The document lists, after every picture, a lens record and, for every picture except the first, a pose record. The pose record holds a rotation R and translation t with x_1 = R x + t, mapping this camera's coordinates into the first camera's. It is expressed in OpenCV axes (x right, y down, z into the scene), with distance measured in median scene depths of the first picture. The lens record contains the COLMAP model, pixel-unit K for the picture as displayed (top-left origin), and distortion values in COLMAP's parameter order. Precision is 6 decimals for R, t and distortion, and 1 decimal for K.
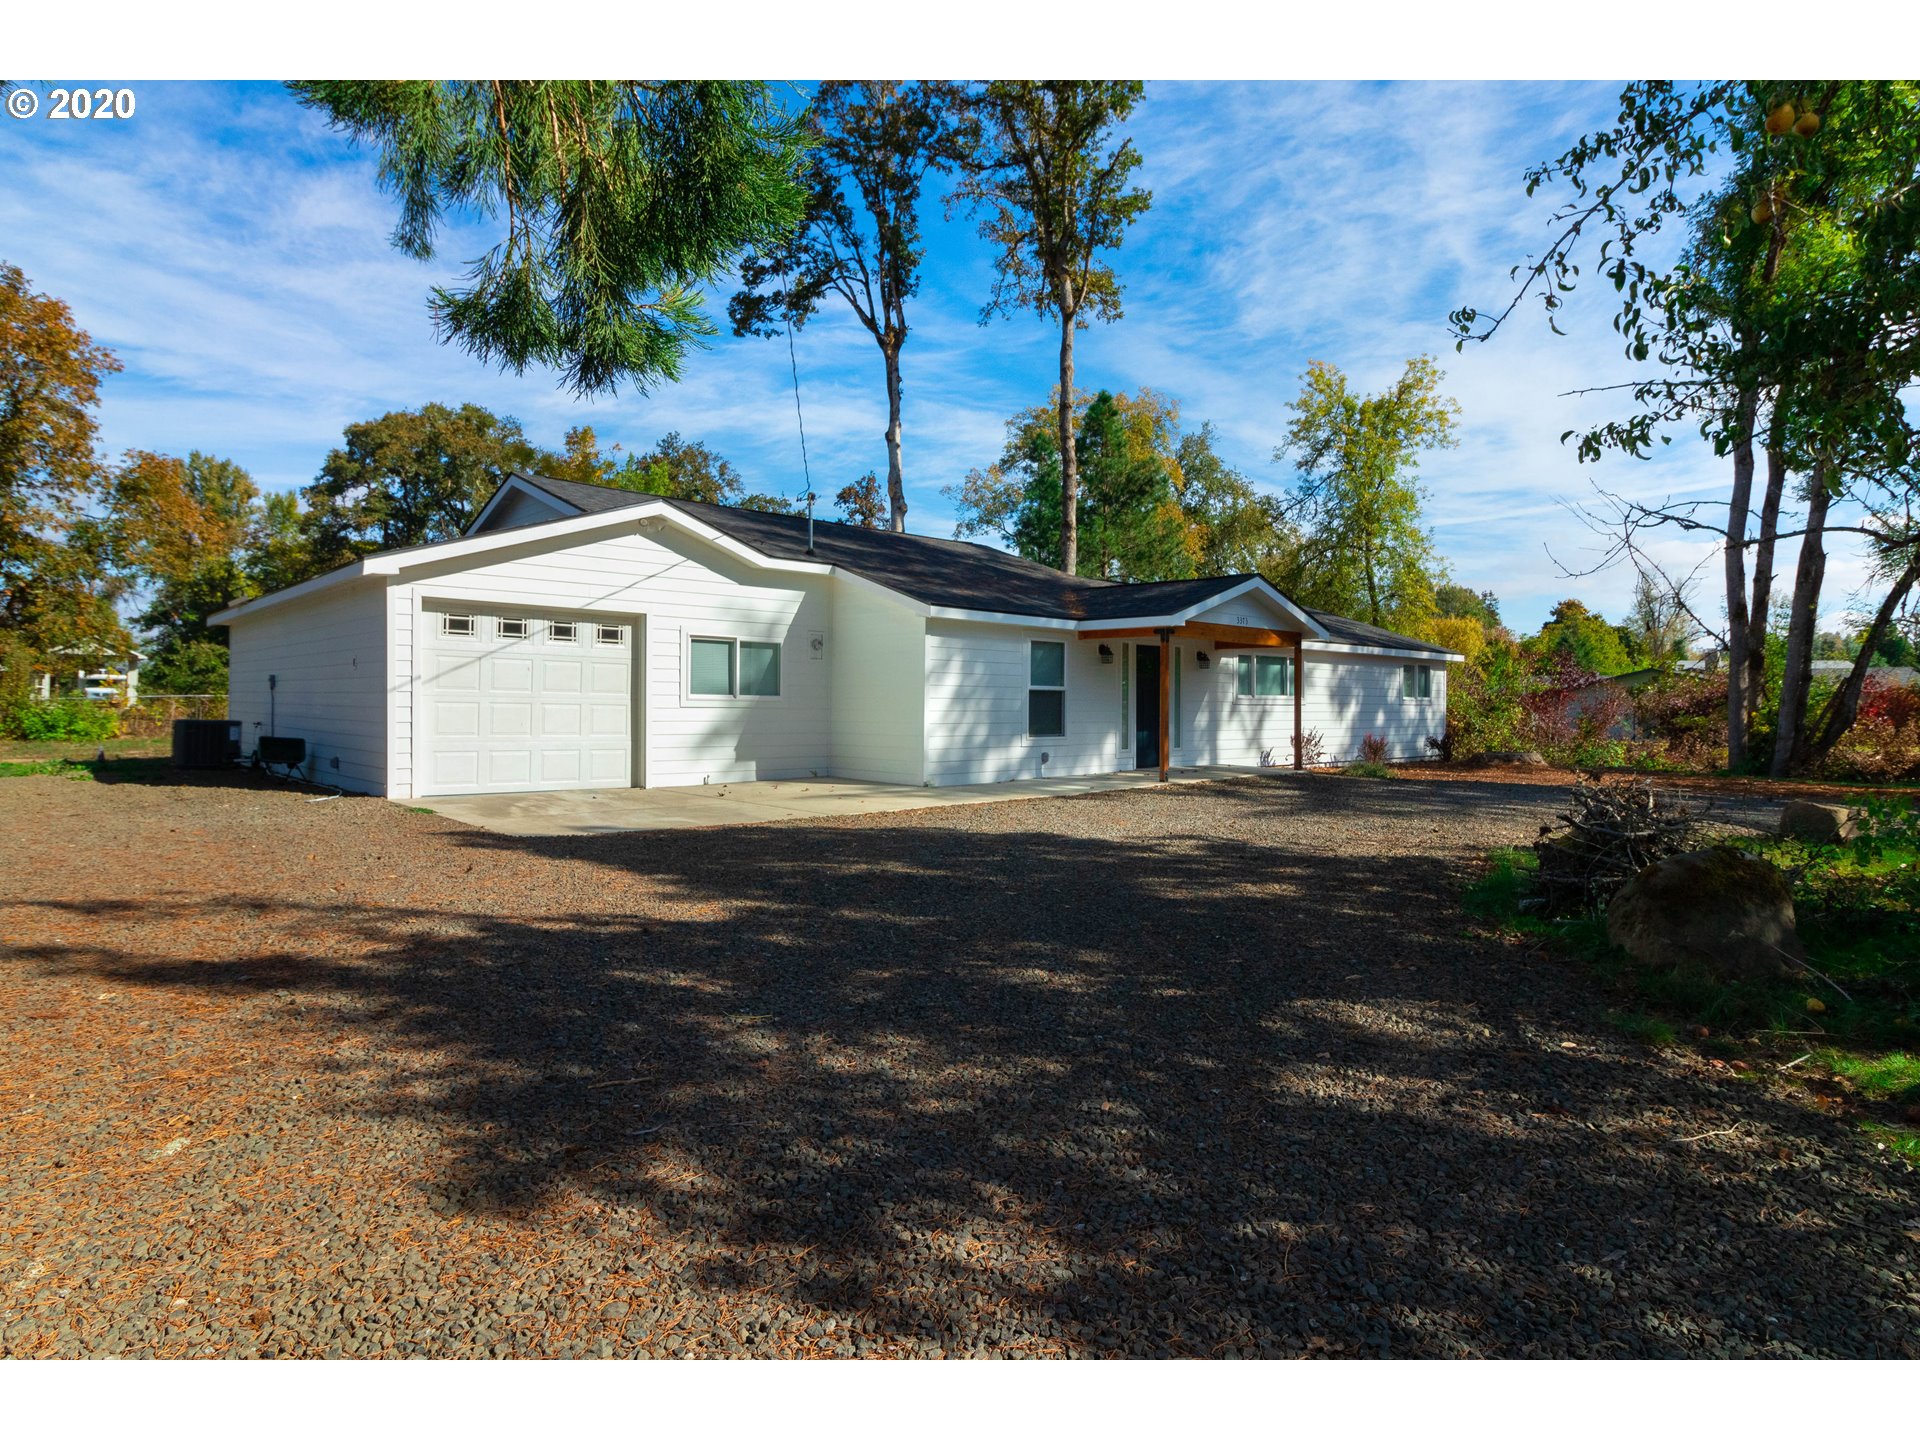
lens RADIAL K [[1075.9, 0, 970.9], [0, 1075.9, 719.6], [0, 0, 1]] dist [0.000944, 0.000367]
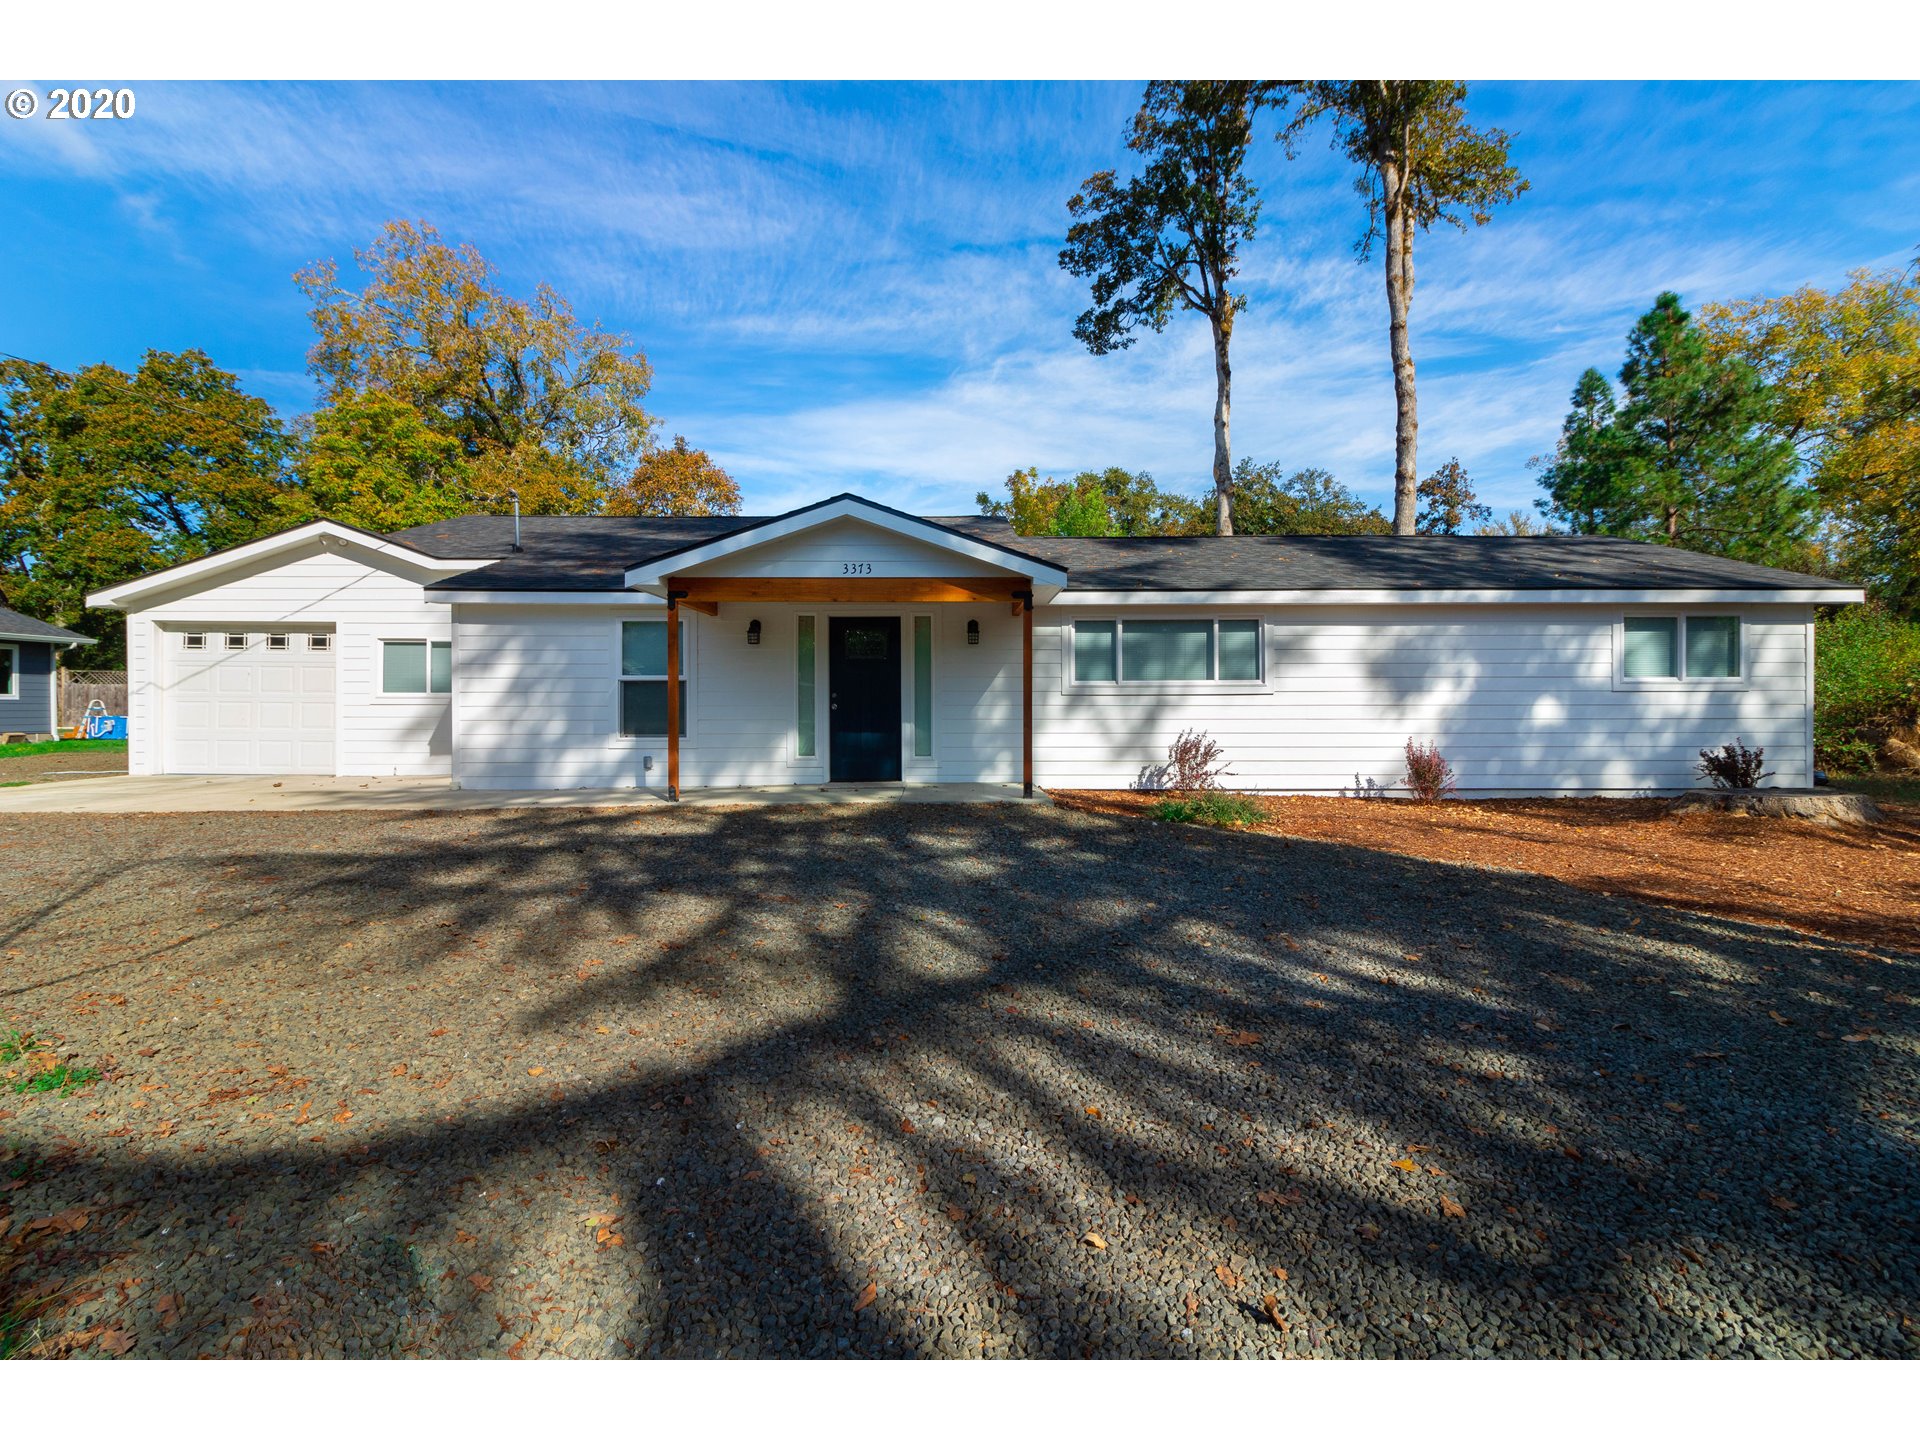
lens RADIAL K [[901.5, 0, 979.8], [0, 901.5, 714.0], [0, 0, 1]] dist [0.006345, 0.001981]
pose [[0.726765, -0.002645, -0.686882, 0.729280], [-0.002025, 0.999980, -0.005993, 0.002515], [0.686884, 0.005746, 0.726745, 0.666622]]
